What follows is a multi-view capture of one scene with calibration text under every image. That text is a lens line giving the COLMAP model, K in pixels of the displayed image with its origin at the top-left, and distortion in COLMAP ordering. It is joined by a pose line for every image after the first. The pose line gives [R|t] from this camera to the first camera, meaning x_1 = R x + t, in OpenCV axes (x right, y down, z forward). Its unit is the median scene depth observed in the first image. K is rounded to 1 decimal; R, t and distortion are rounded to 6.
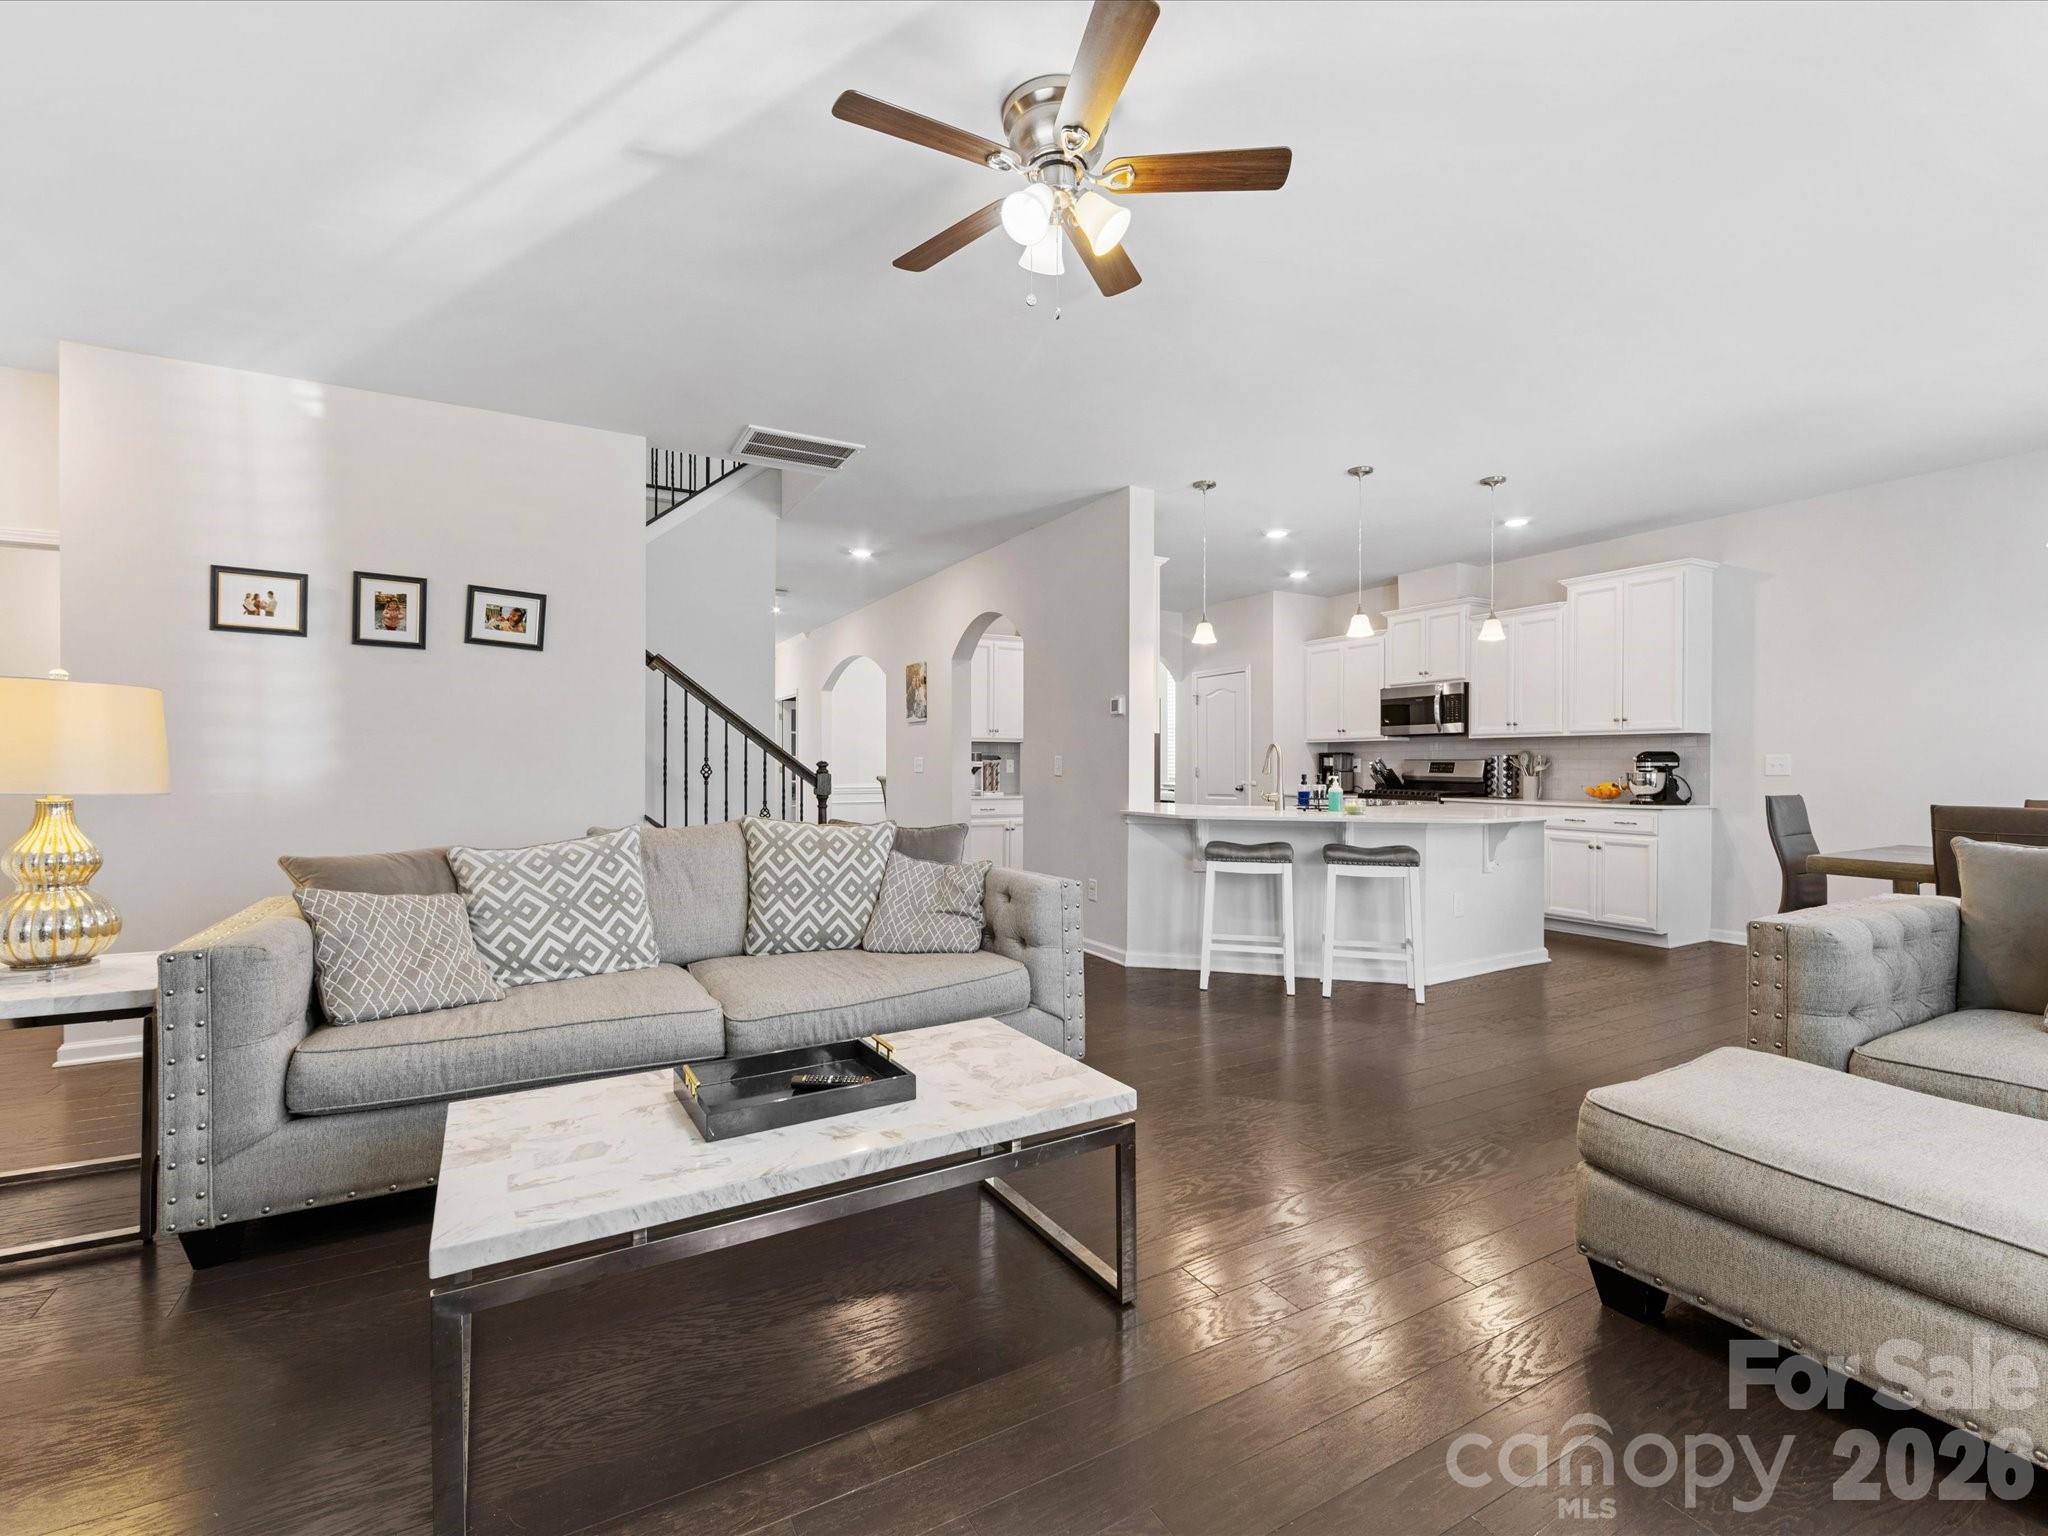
lens RADIAL K [[906.7, 0, 1020.5], [0, 906.7, 770.1], [0, 0, 1]] dist [0.001932, -0.000215]
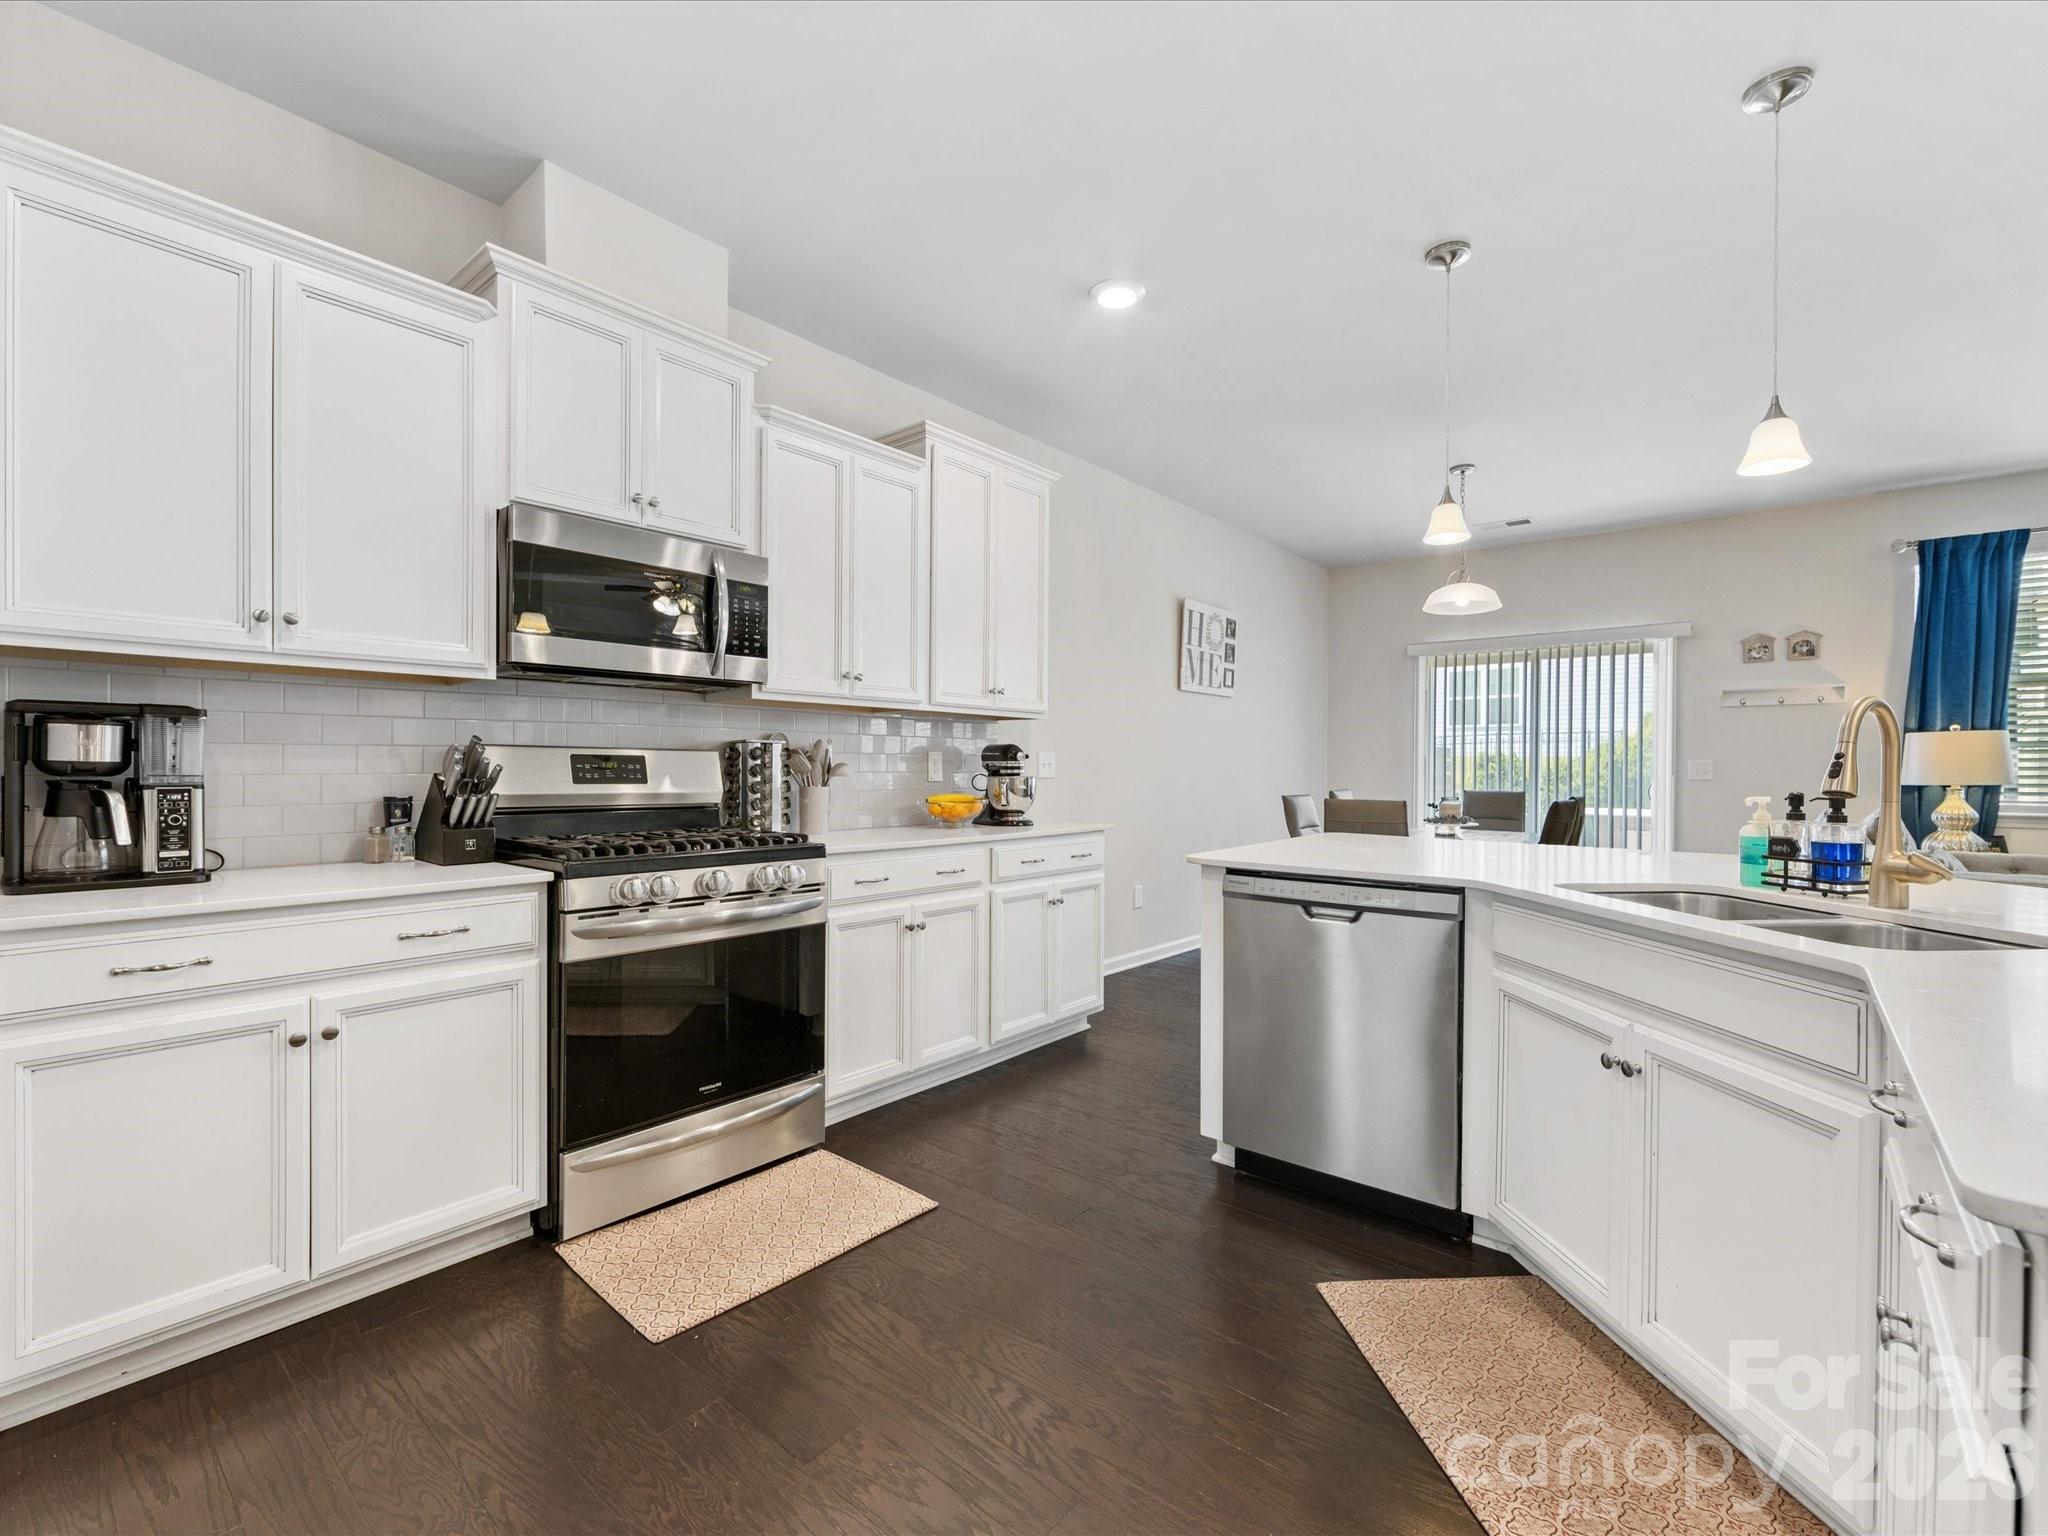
lens RADIAL K [[901.8, 0, 1022.3], [0, 901.8, 769.1], [0, 0, 1]] dist [-0.002803, -0.000264]
pose [[-0.353188, -0.005726, 0.935535, 0.086535], [-0.000795, 0.999983, 0.005820, -0.006395], [-0.935552, 0.001311, -0.353187, 1.284441]]
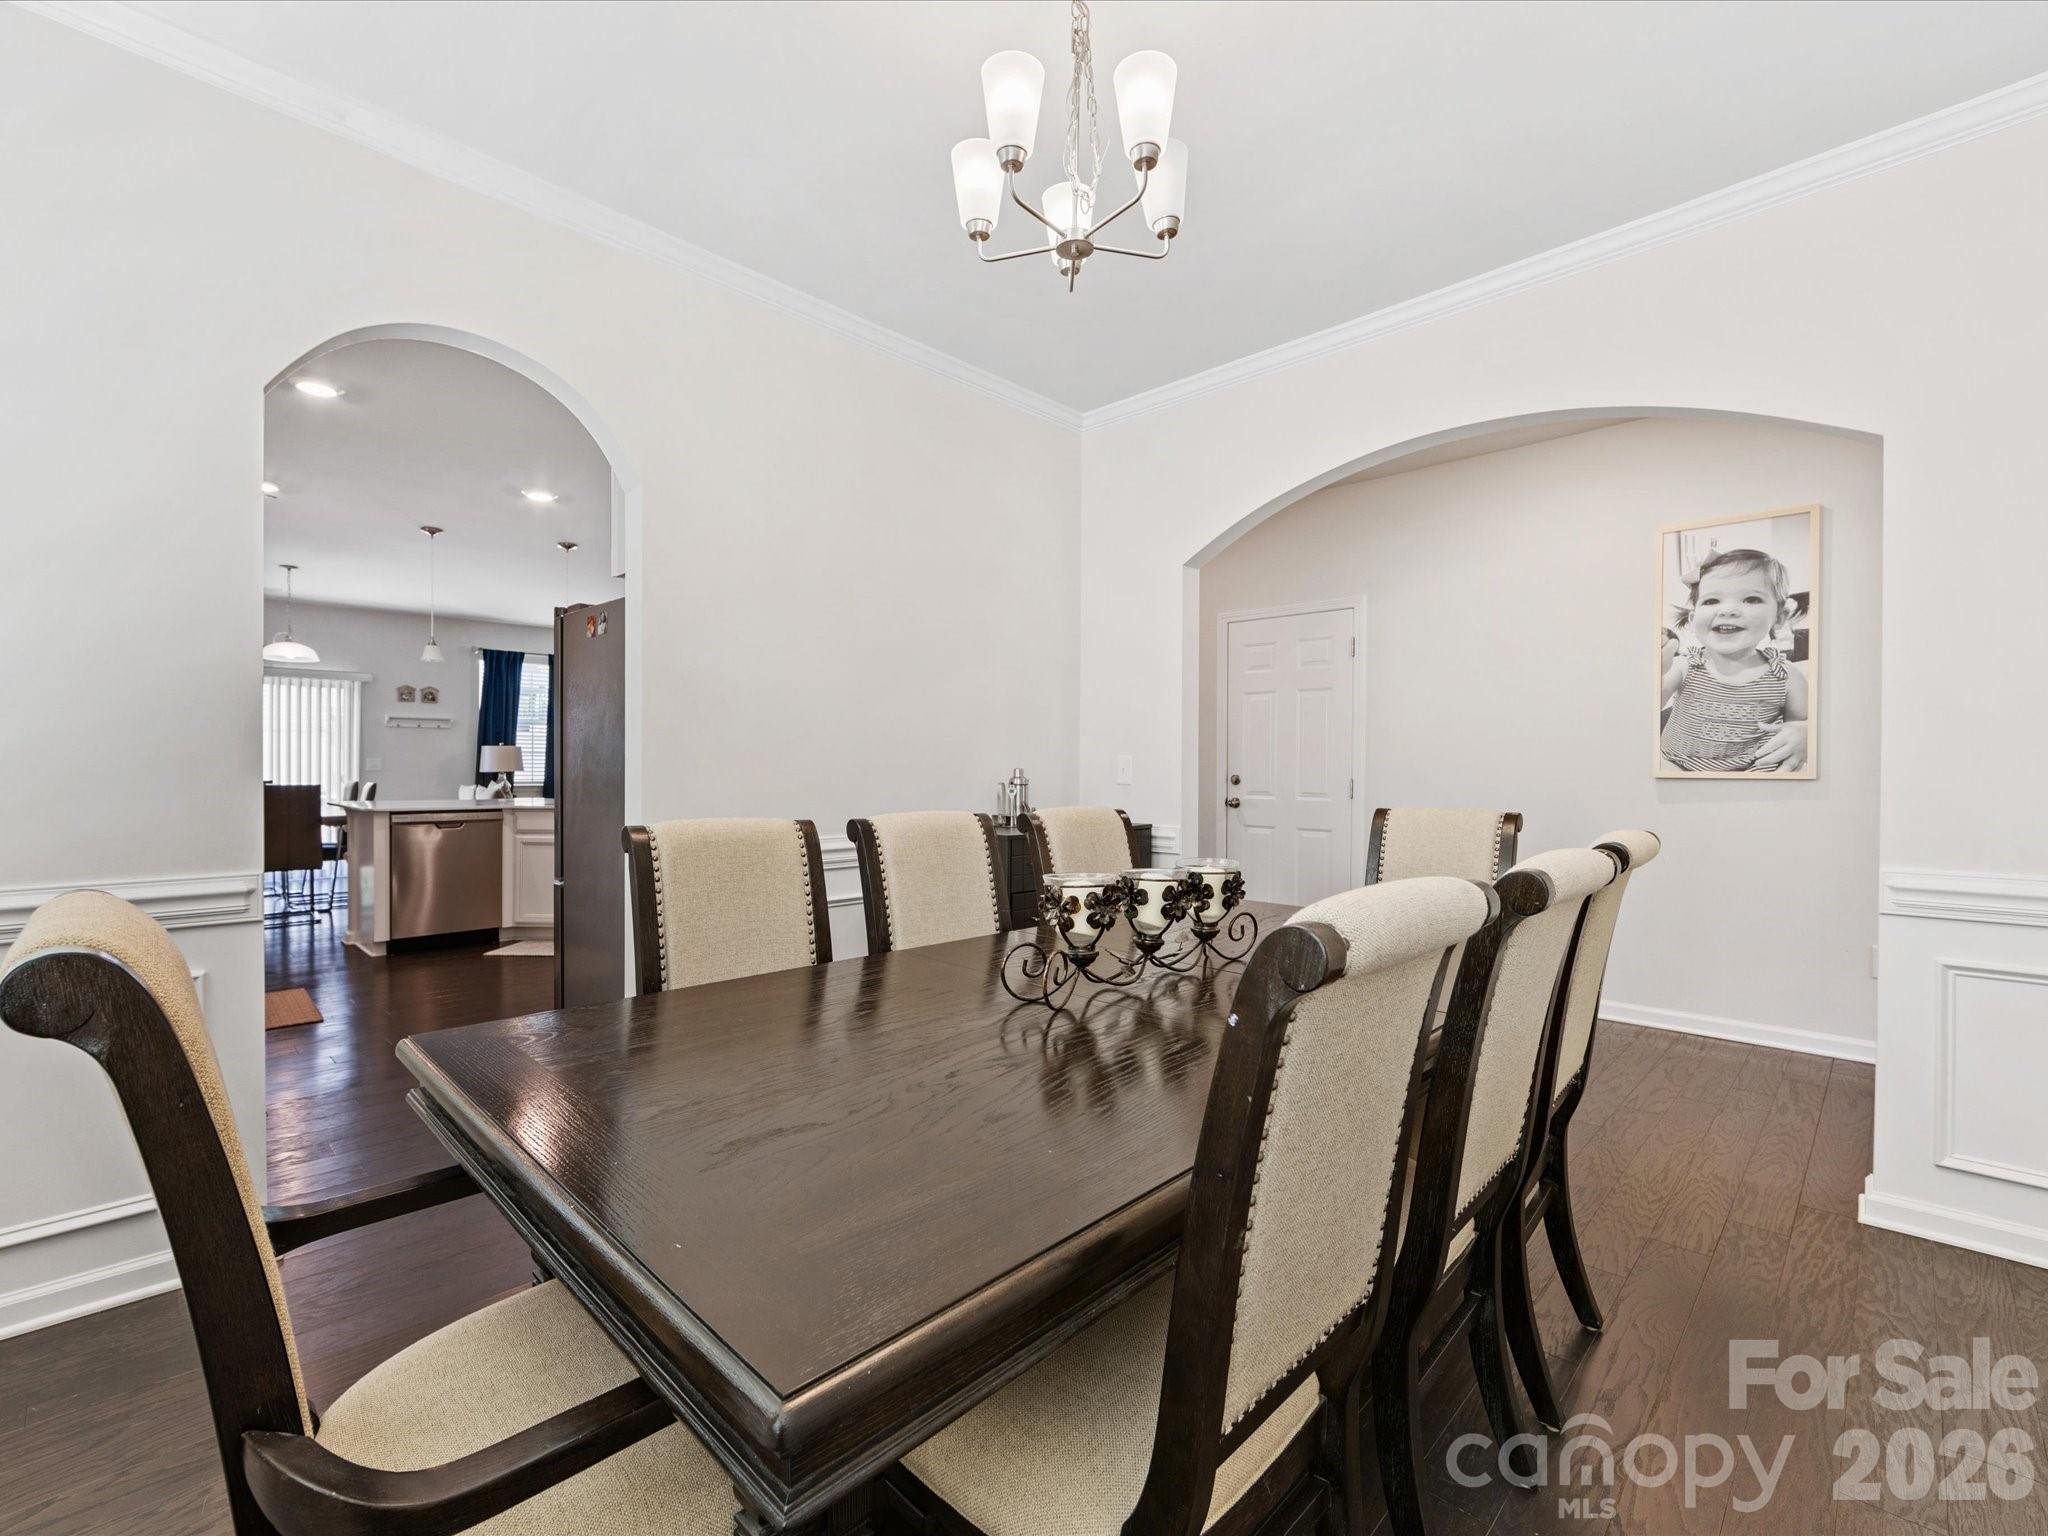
lens RADIAL K [[906.7, 0, 1020.5], [0, 906.7, 770.1], [0, 0, 1]] dist [0.001932, -0.000215]
pose [[-0.960158, -0.003976, -0.279431, 0.090634], [-0.007148, 0.999921, 0.010333, -0.014618], [0.279368, 0.011919, -0.960110, 2.144189]]
